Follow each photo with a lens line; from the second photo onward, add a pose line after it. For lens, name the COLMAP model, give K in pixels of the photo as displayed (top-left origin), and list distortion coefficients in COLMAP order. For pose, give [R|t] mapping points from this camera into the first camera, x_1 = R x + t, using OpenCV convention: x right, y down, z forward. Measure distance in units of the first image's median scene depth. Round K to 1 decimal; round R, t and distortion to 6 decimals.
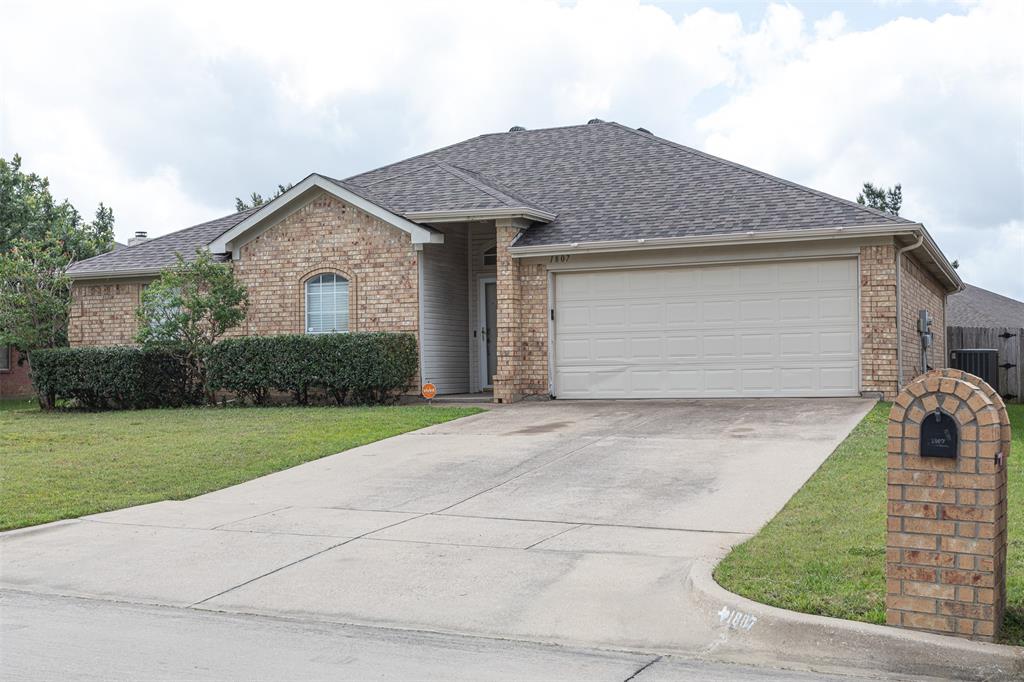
lens RADIAL K [[1136.3, 0, 510.8], [0, 1136.3, 343.0], [0, 0, 1]] dist [0.015287, 0.000000]
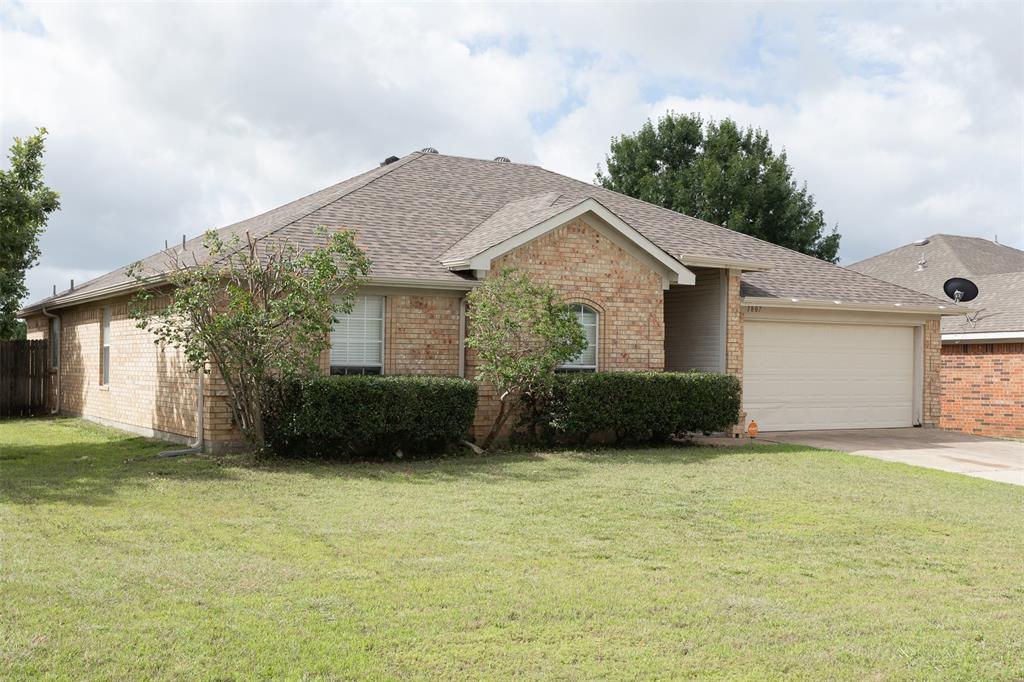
lens RADIAL K [[1136.3, 0, 511.3], [0, 1136.3, 339.3], [0, 0, 1]] dist [0.015287, 0.000000]
pose [[0.590474, 0.057911, 0.804976, -0.963006], [-0.009618, 0.997856, -0.064732, 0.029758], [-0.806999, 0.030481, 0.589766, 0.501432]]
